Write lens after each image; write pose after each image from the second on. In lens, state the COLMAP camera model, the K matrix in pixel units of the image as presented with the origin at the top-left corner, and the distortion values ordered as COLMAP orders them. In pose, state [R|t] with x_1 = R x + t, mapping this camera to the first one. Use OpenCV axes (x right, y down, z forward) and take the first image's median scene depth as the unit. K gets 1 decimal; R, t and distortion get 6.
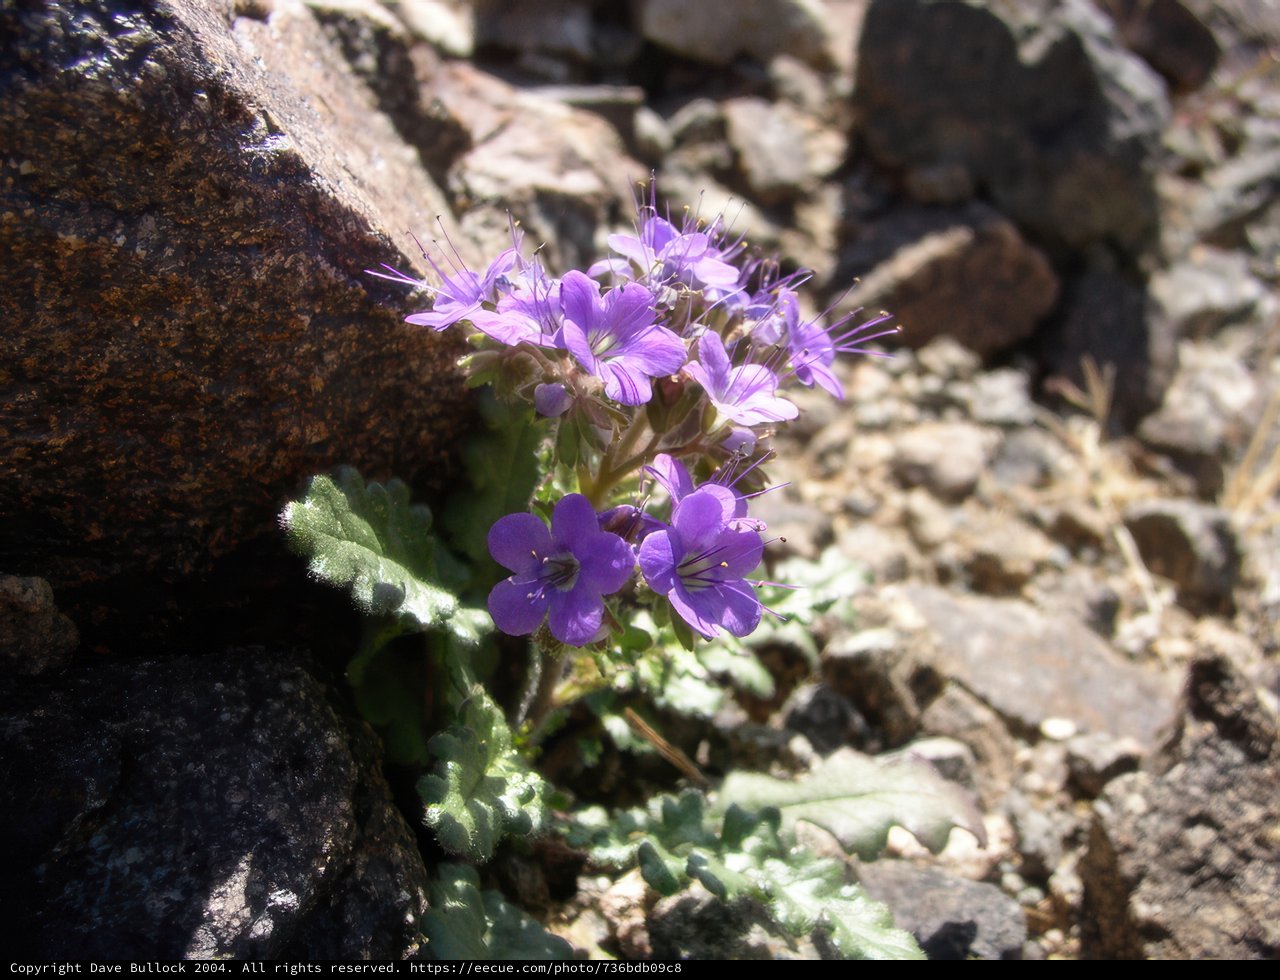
lens RADIAL K [[1364.4, 0, 642.1], [0, 1364.4, 457.7], [0, 0, 1]] dist [-0.225482, 0.275655]
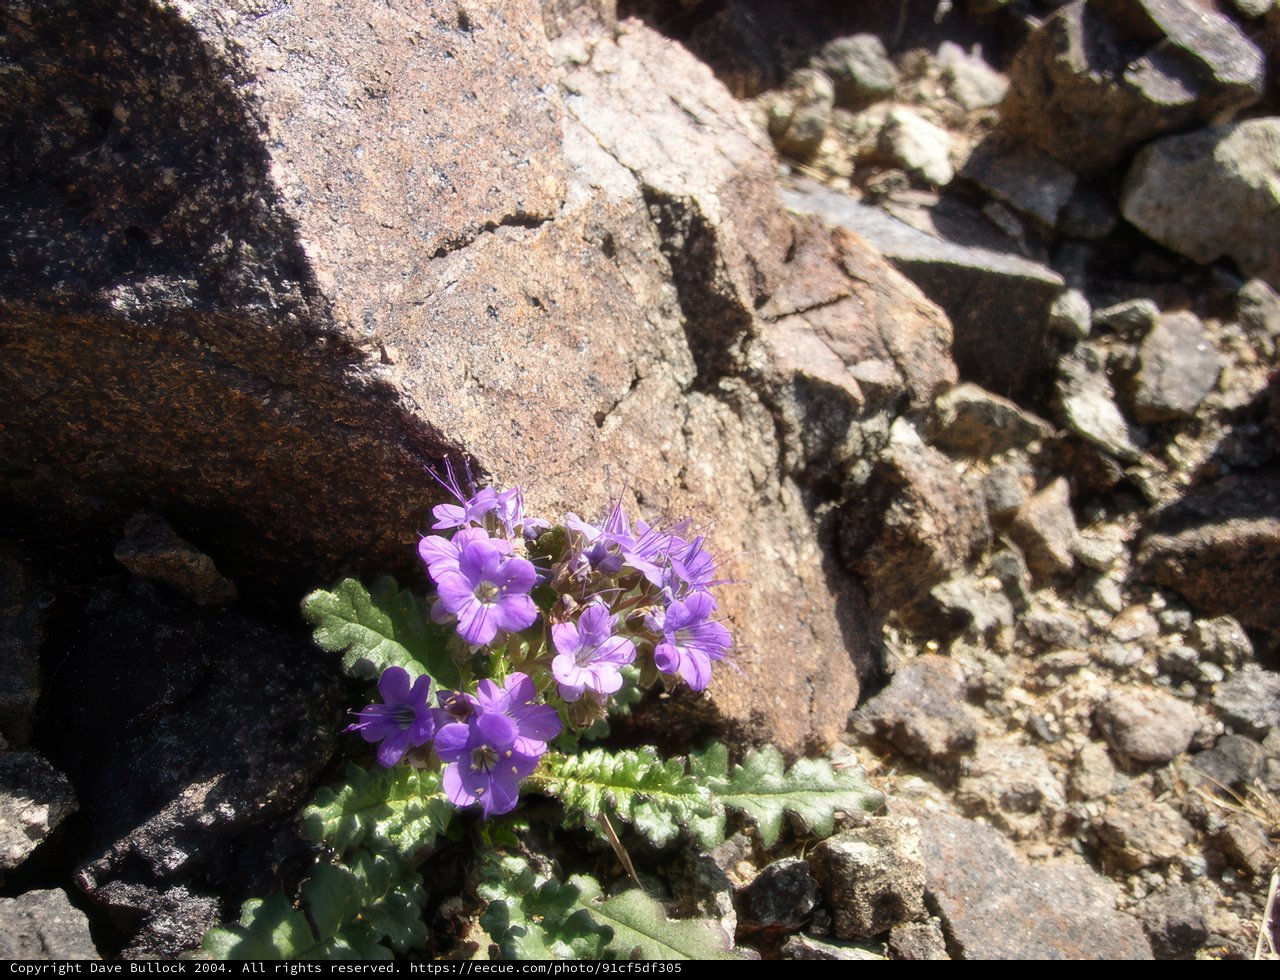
lens RADIAL K [[1364.4, 0, 642.1], [0, 1364.4, 457.7], [0, 0, 1]] dist [-0.225482, 0.275655]
pose [[0.814835, 0.395942, -0.423408, 0.610323], [-0.373455, 0.917178, 0.138979, -0.440799], [0.443368, 0.044879, 0.895215, -0.217327]]
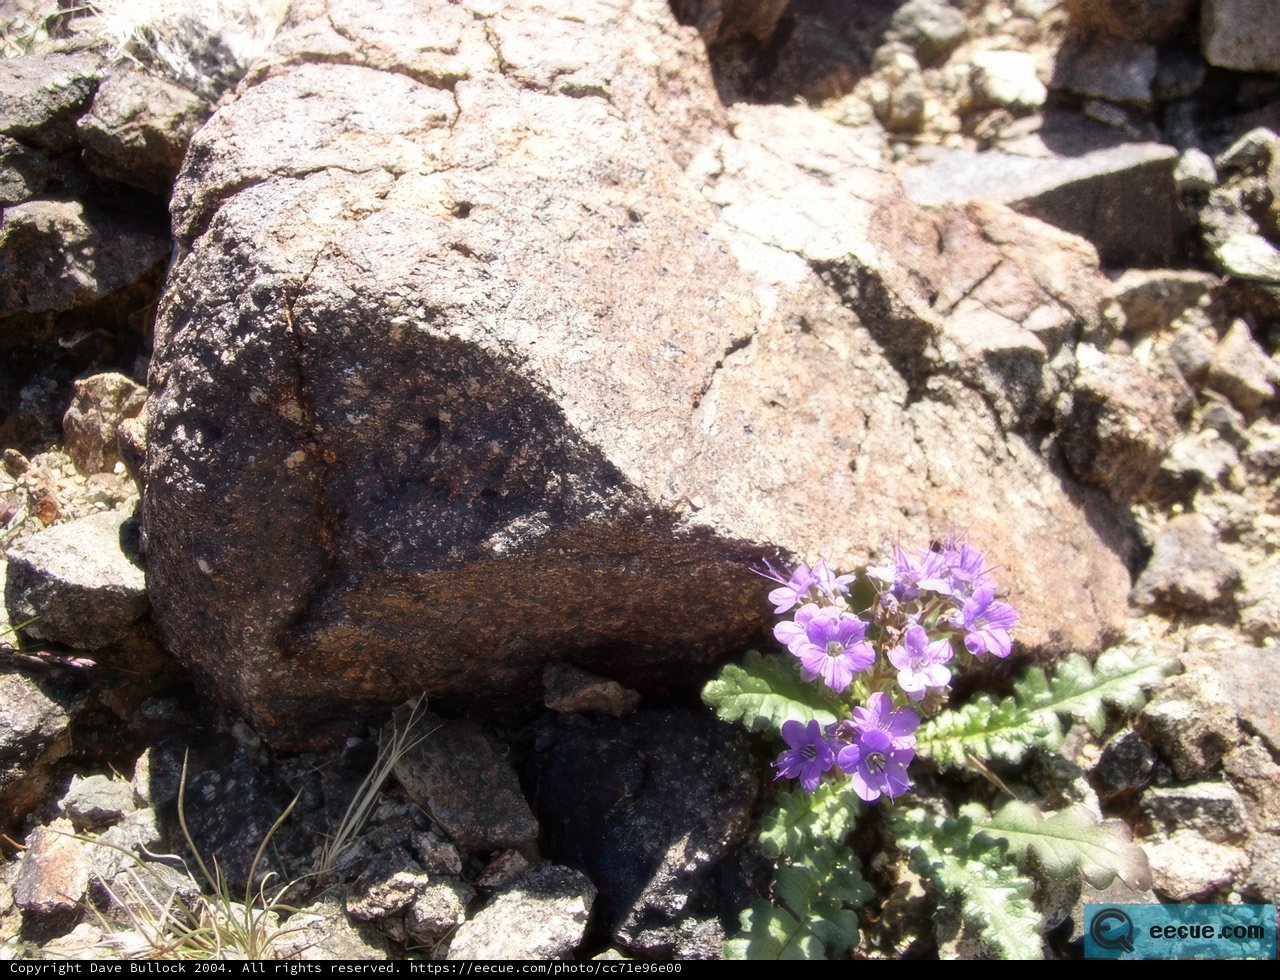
lens RADIAL K [[1361.7, 0, 629.1], [0, 1361.7, 469.6], [0, 0, 1]] dist [-0.220999, 0.250434]
pose [[0.823085, 0.110041, -0.557155, 0.729349], [0.025550, 0.972880, 0.229894, -0.734741], [0.567343, -0.203458, 0.797952, -0.636496]]
